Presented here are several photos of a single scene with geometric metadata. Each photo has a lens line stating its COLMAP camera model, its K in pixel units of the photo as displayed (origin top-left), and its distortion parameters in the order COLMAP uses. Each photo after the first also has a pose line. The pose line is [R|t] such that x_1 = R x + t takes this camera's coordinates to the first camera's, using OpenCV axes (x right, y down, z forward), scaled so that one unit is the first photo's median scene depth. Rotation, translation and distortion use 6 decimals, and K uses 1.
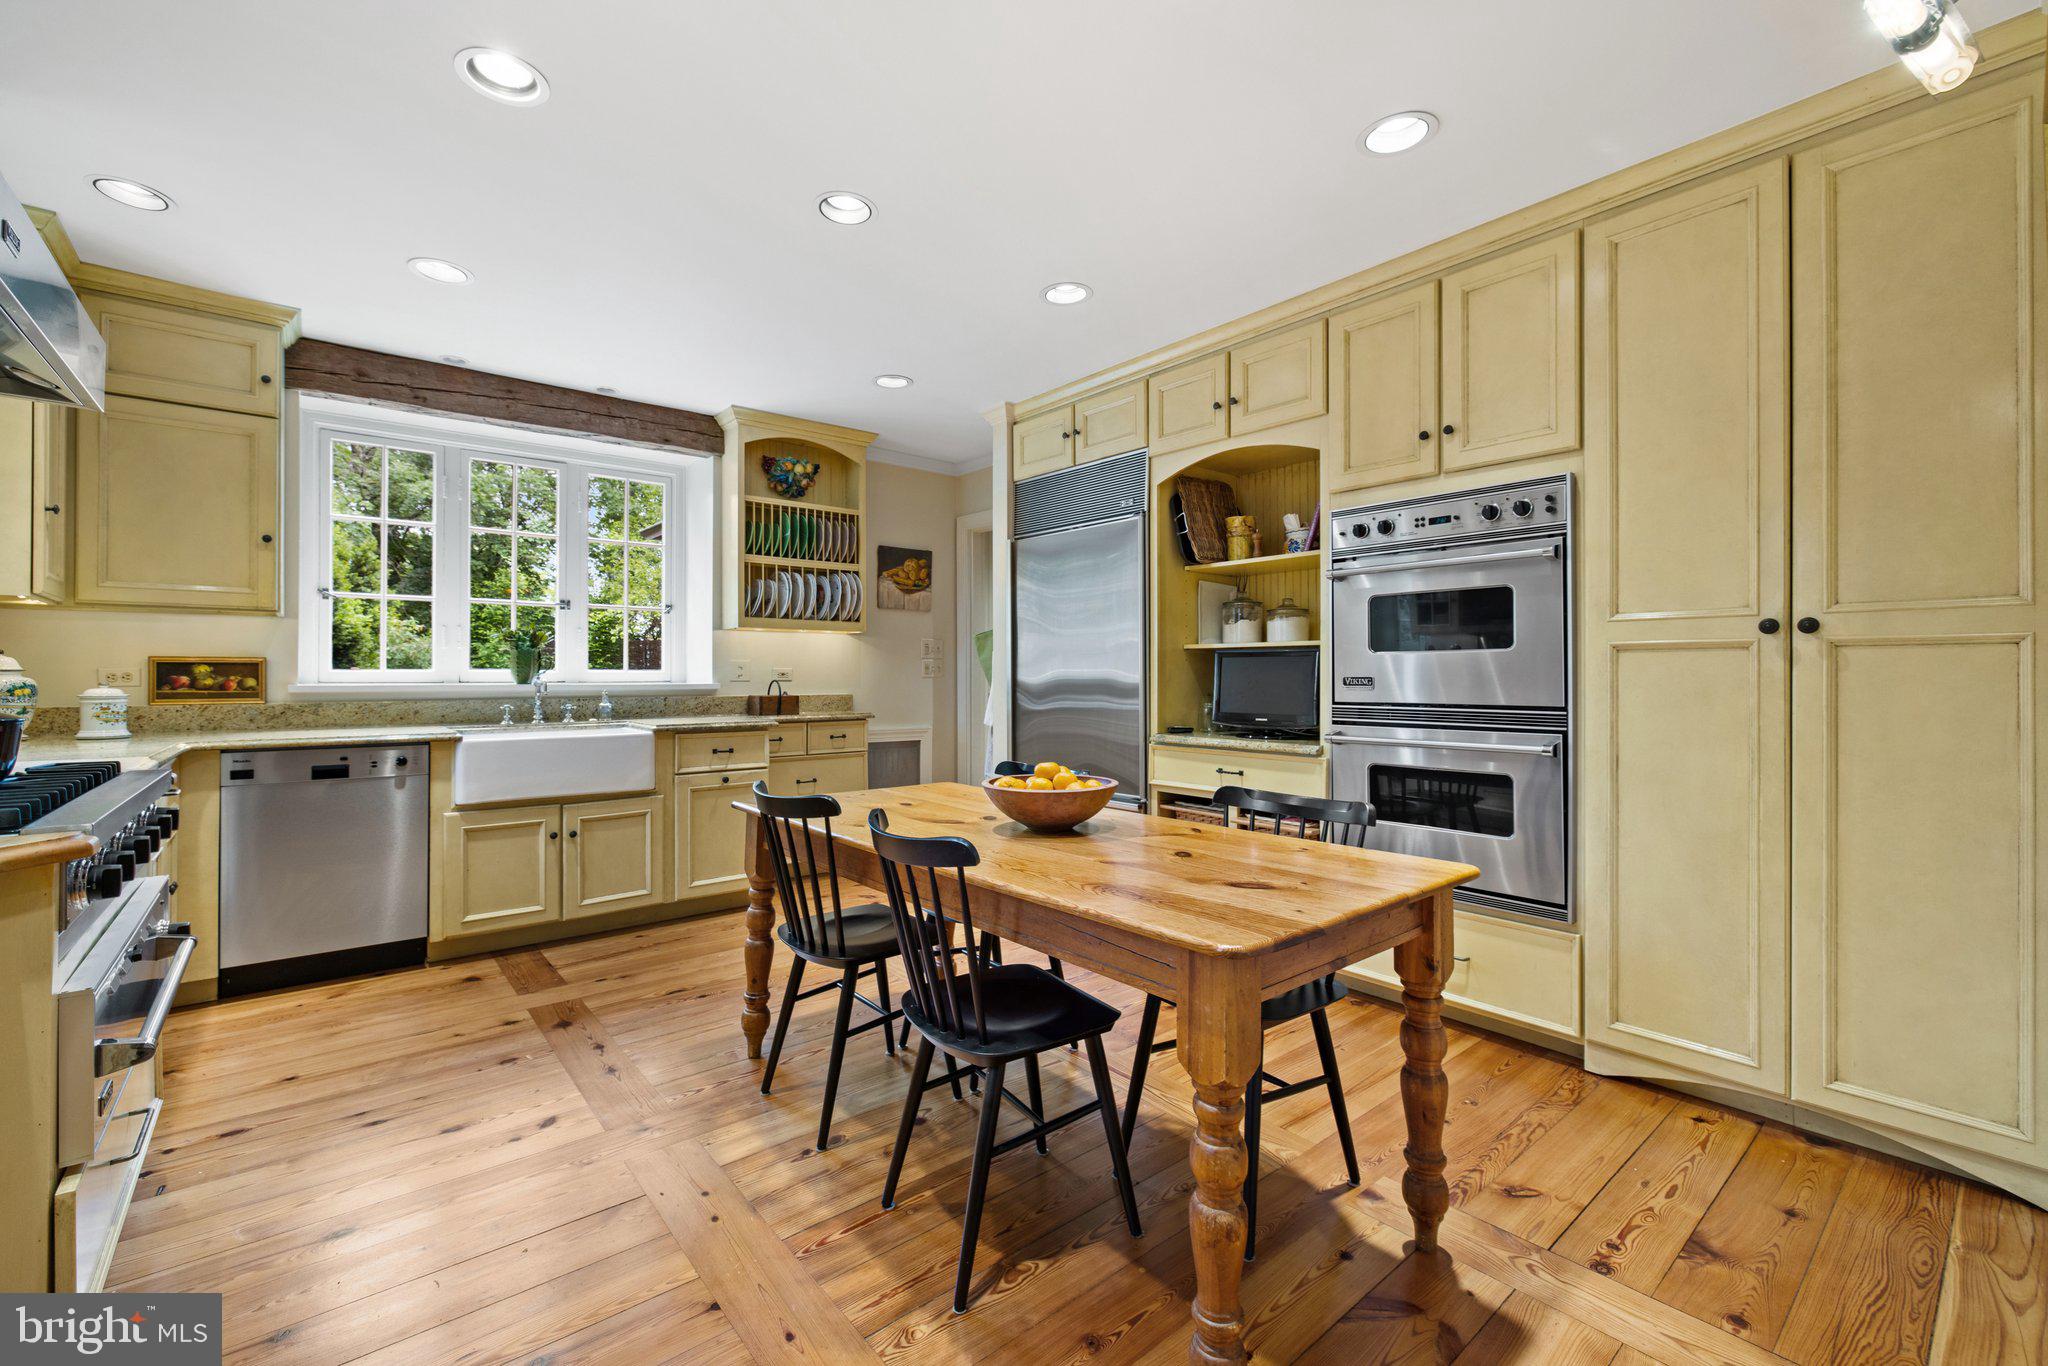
lens RADIAL K [[868.9, 0, 1007.3], [0, 868.9, 672.7], [0, 0, 1]] dist [0.004183, -0.001170]
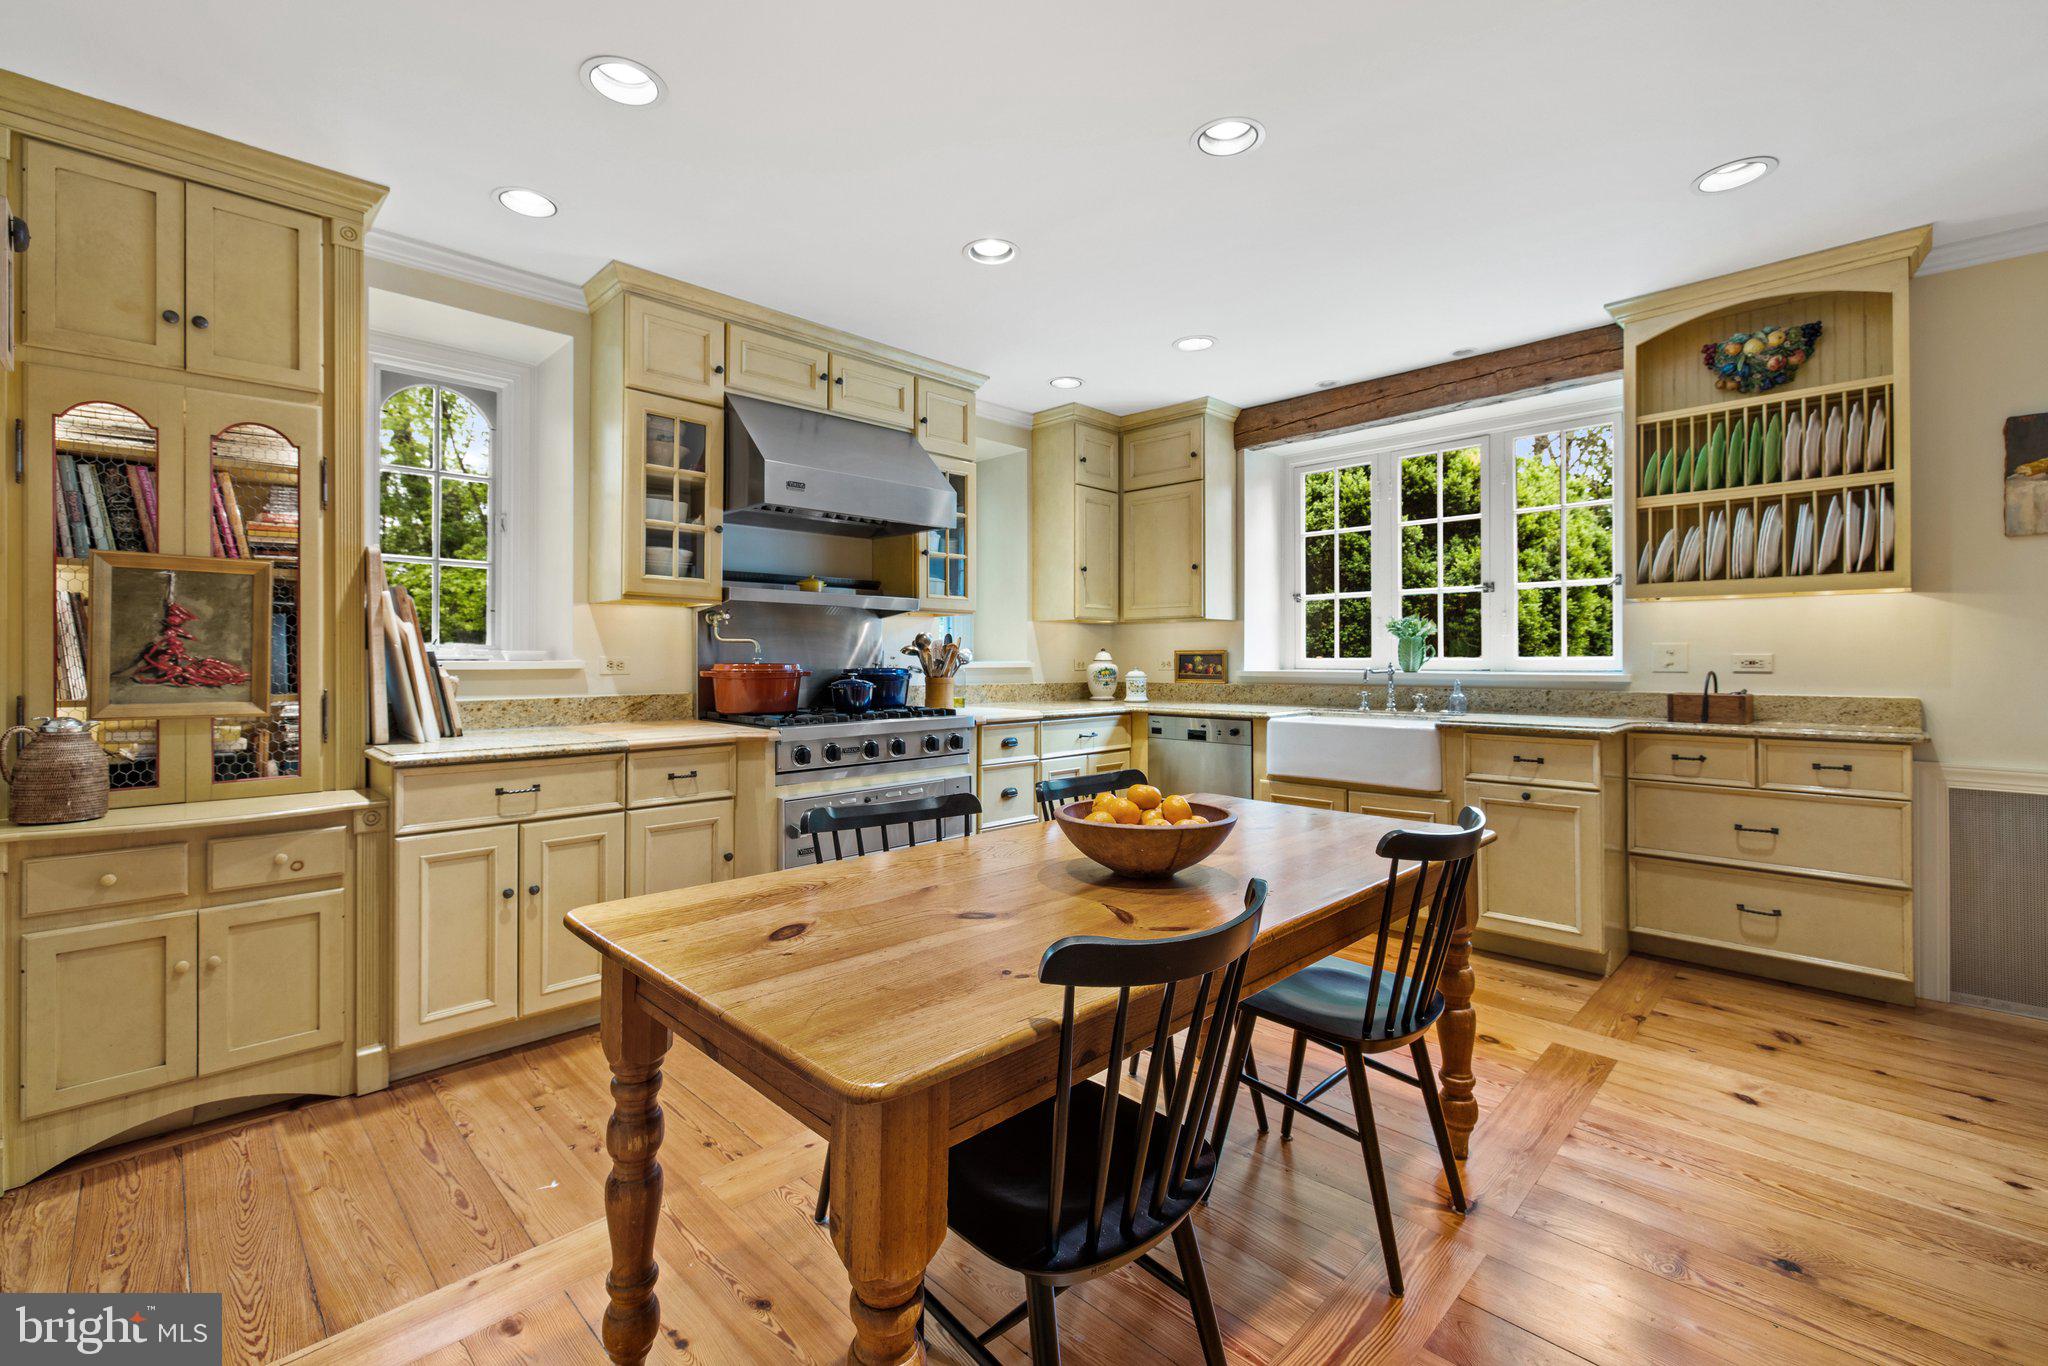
lens RADIAL K [[868.9, 0, 1002.9], [0, 868.9, 662.6], [0, 0, 1]] dist [0.004183, -0.001170]
pose [[0.085741, 0.002575, -0.996314, 0.421004], [0.002283, 0.999994, 0.002781, -0.002067], [0.996315, -0.002513, 0.085734, 0.450816]]
